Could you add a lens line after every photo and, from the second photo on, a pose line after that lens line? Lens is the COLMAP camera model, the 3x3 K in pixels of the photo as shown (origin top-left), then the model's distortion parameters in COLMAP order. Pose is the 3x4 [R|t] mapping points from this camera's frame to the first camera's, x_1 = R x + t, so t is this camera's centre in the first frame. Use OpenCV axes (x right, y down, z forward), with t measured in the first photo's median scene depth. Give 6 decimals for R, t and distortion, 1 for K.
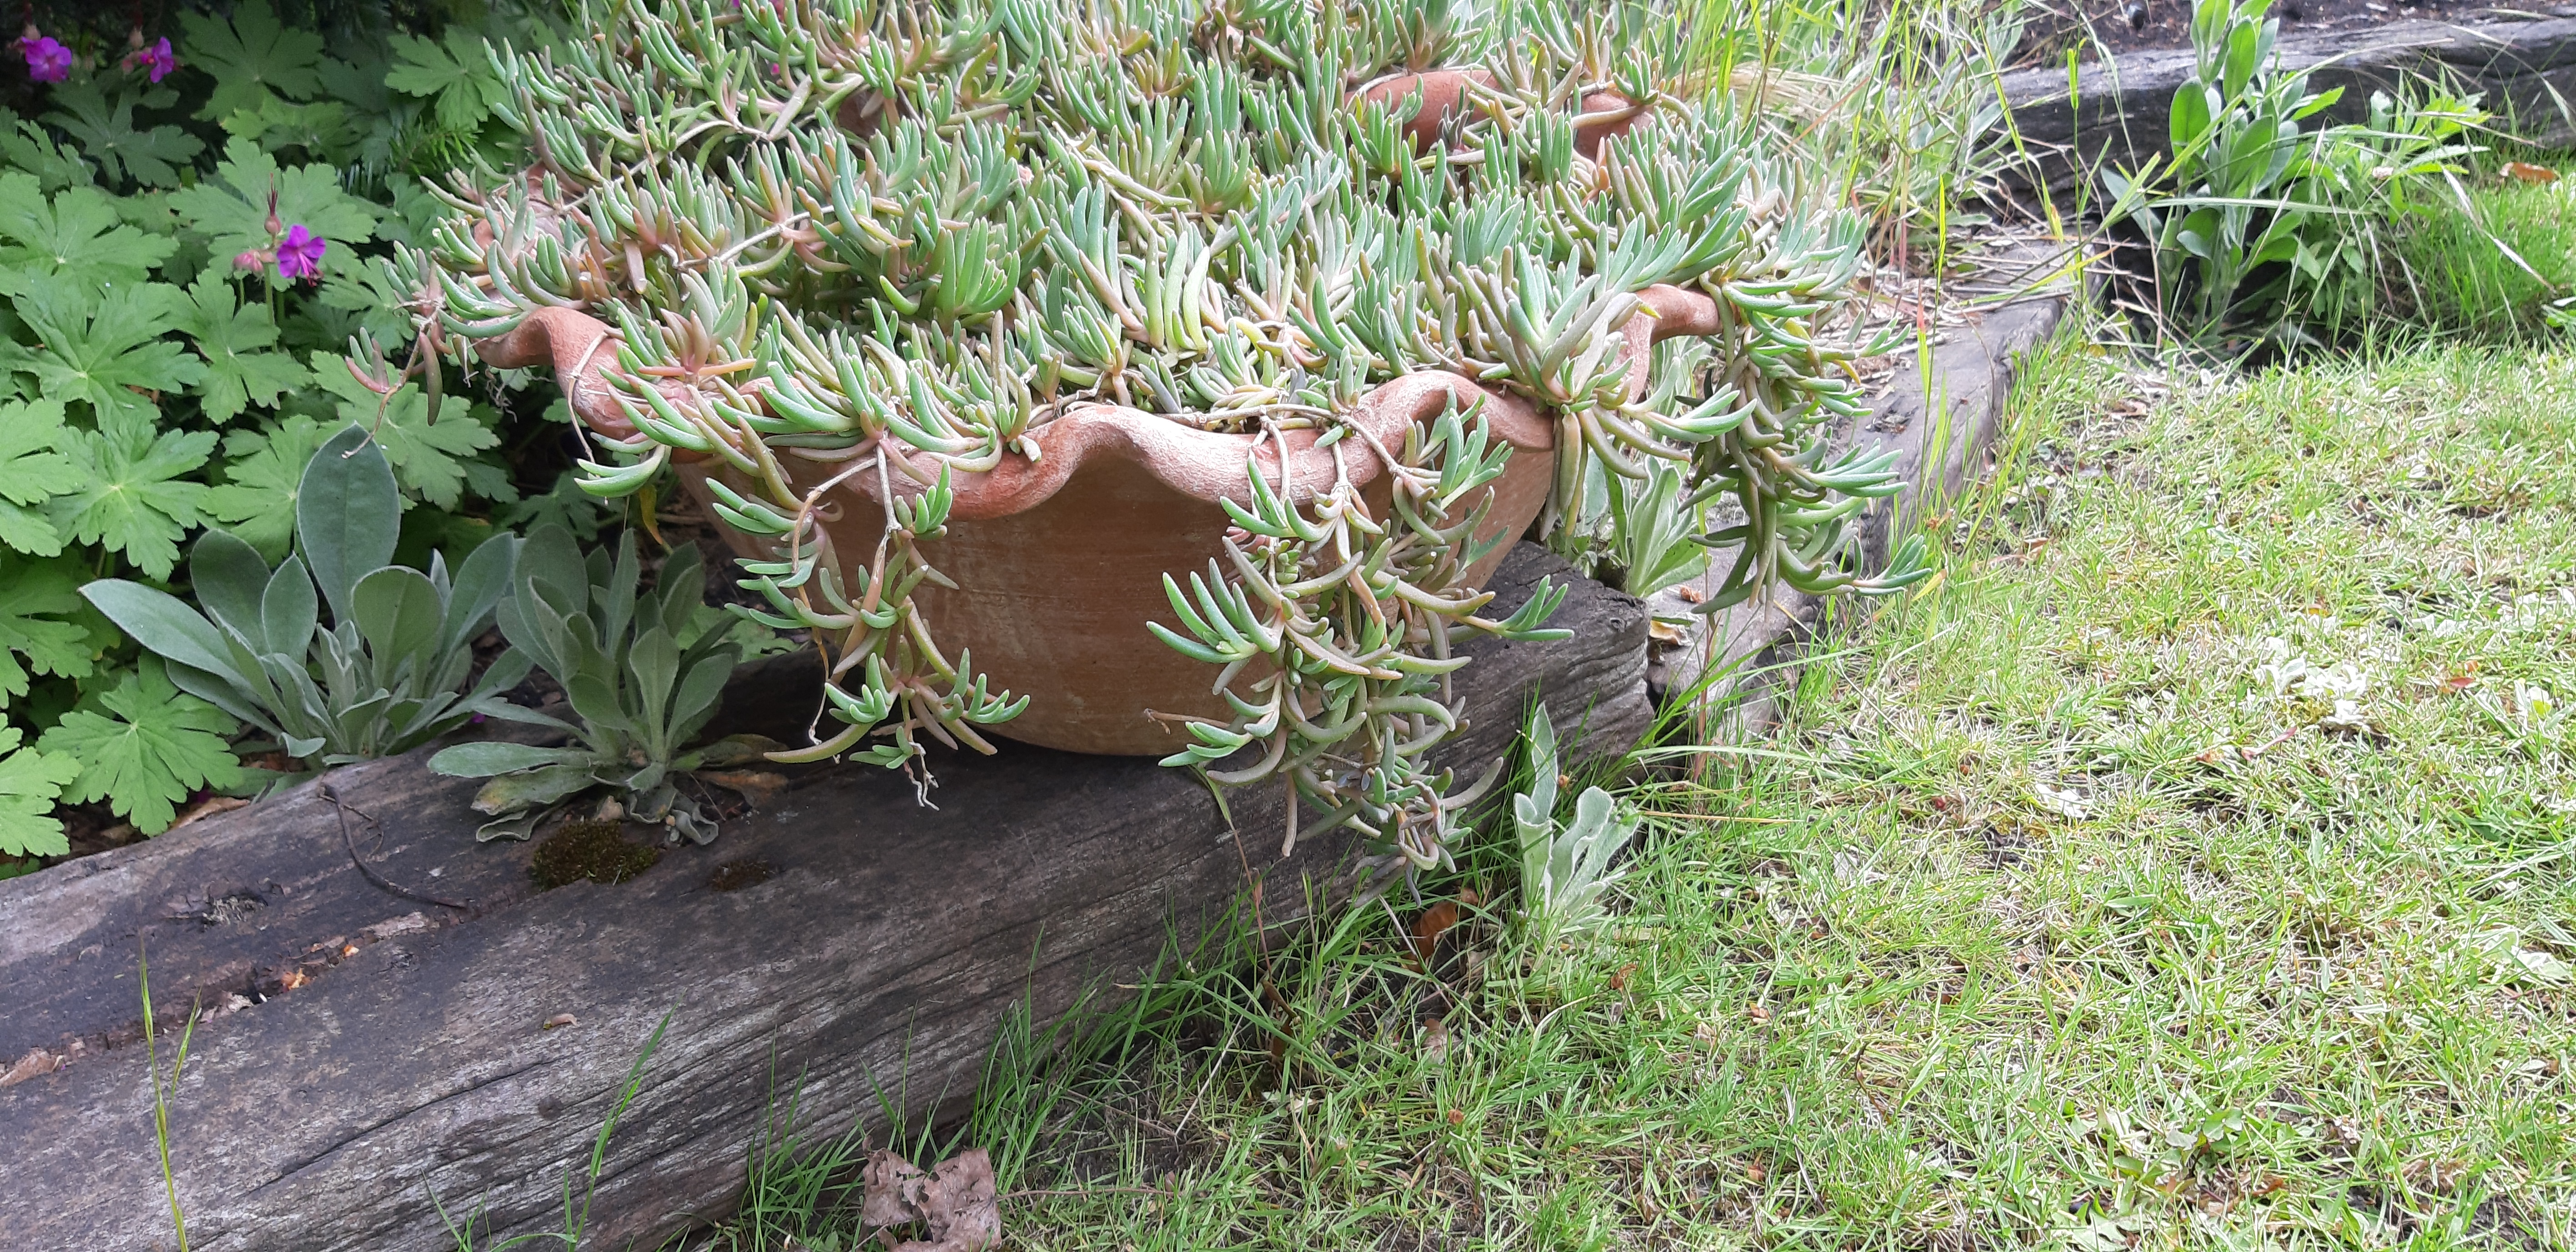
lens RADIAL K [[2069.3, 0, 1288.0], [0, 2069.3, 626.0], [0, 0, 1]] dist [0.052631, -0.137613]
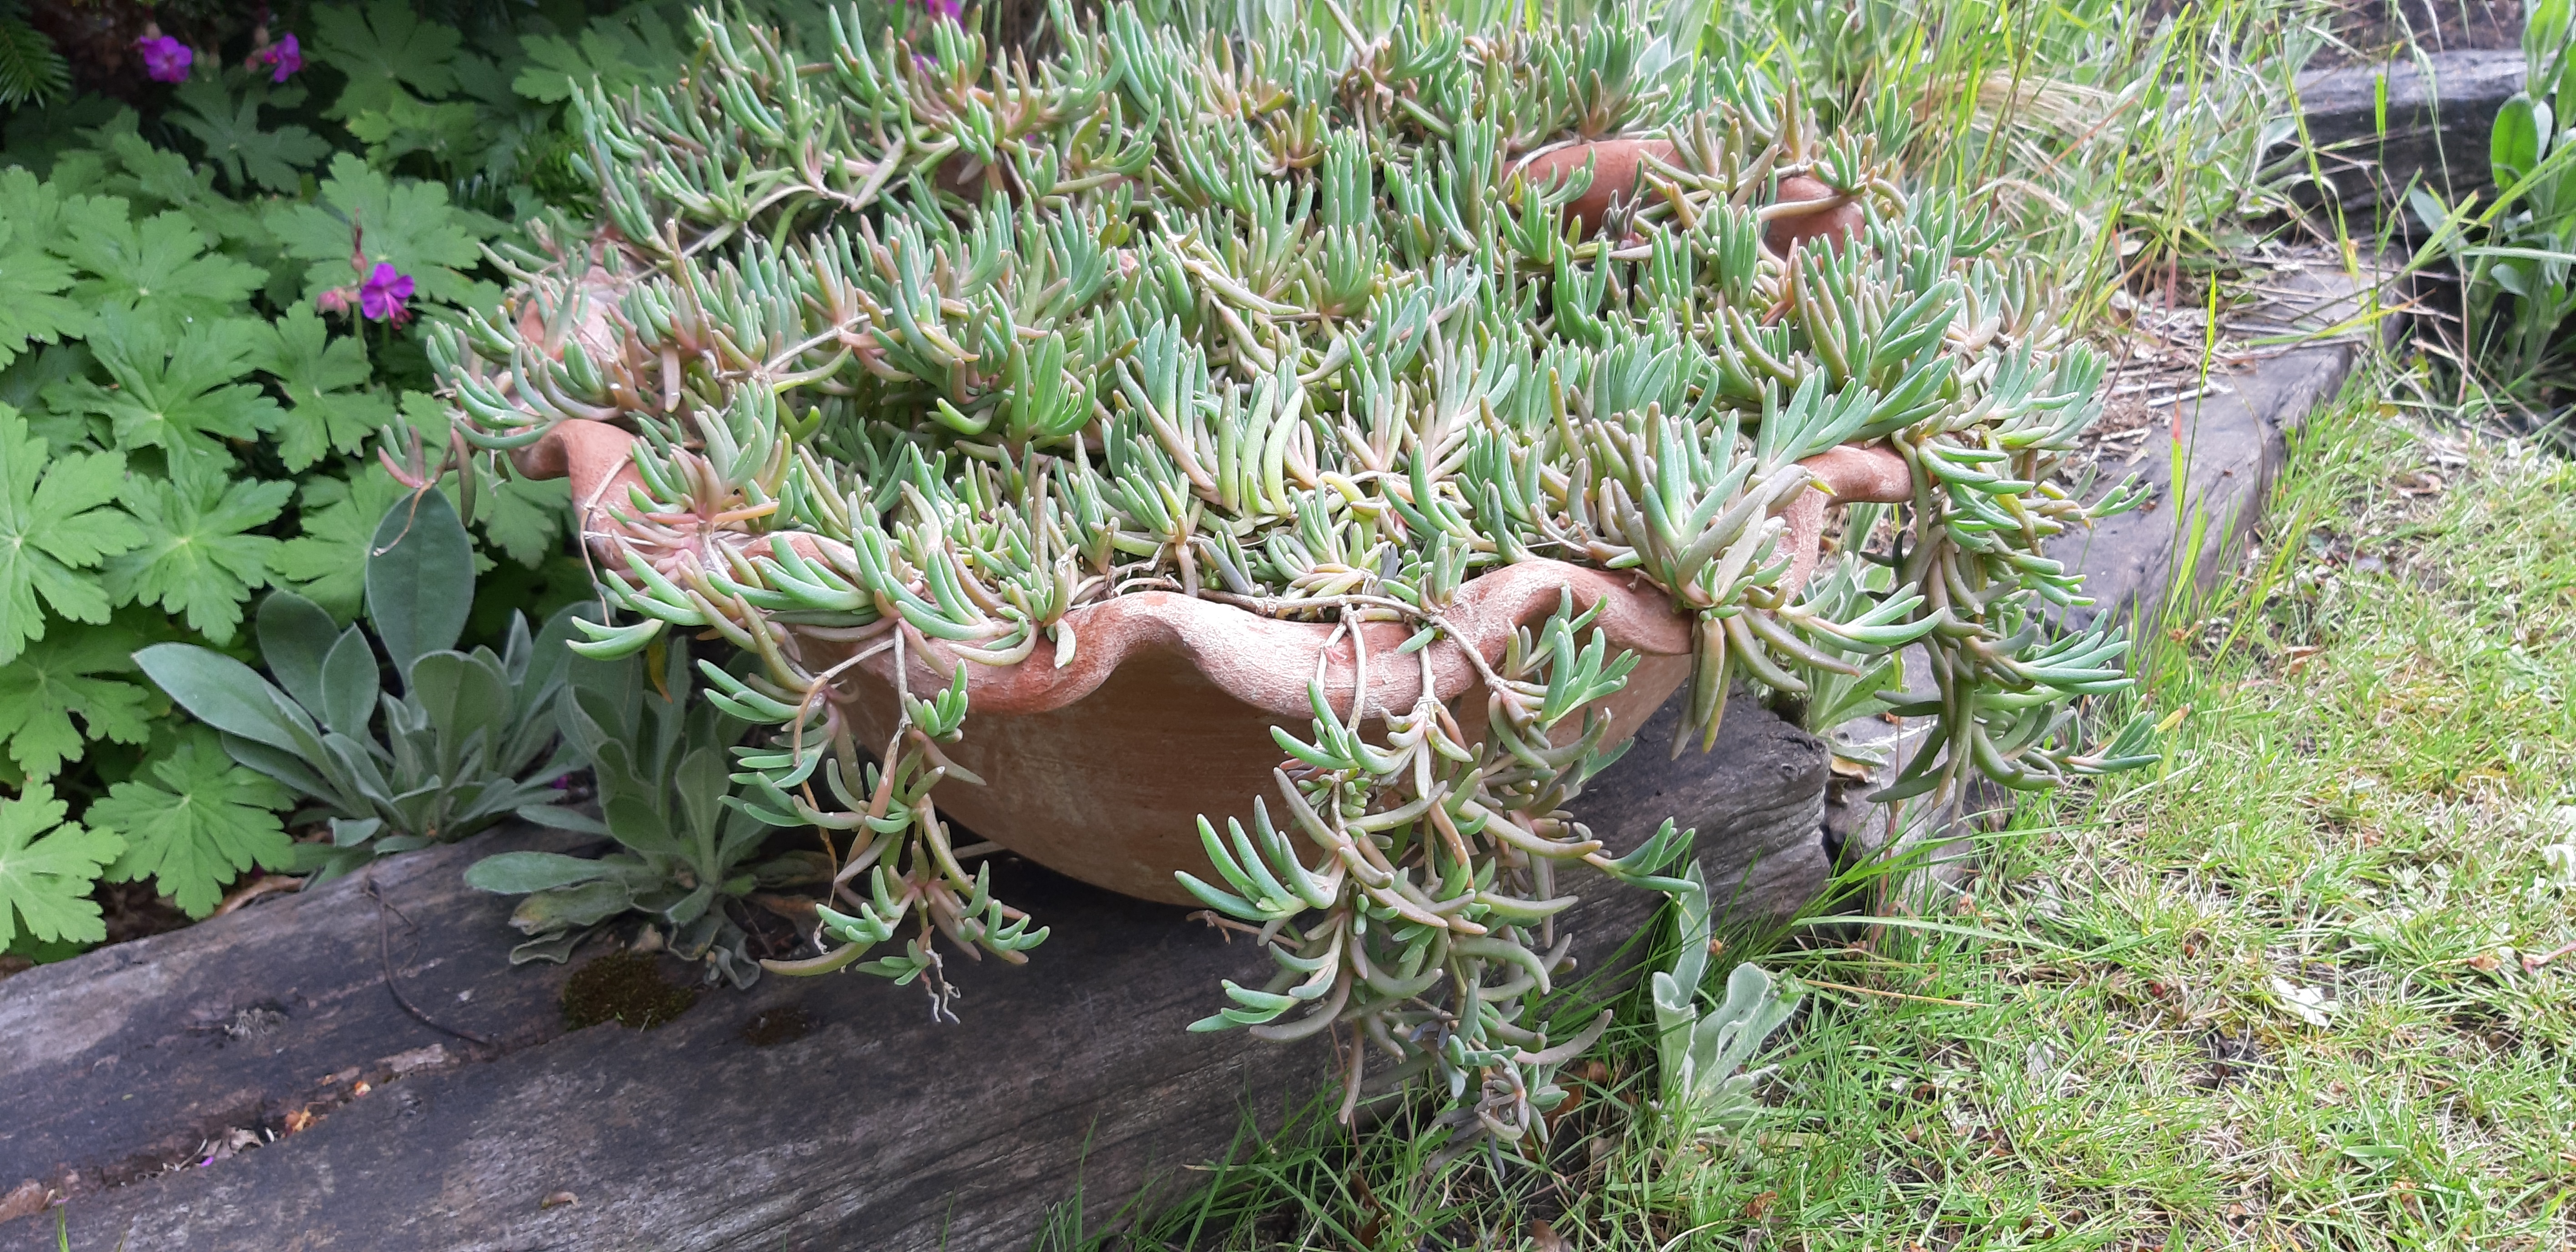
lens RADIAL K [[2069.3, 0, 1288.0], [0, 2069.3, 626.0], [0, 0, 1]] dist [0.052631, -0.137613]
pose [[0.992397, 0.055864, -0.109666, 0.046704], [-0.051422, 0.997754, 0.042927, -0.101708], [0.111817, -0.036961, 0.993041, 0.118885]]
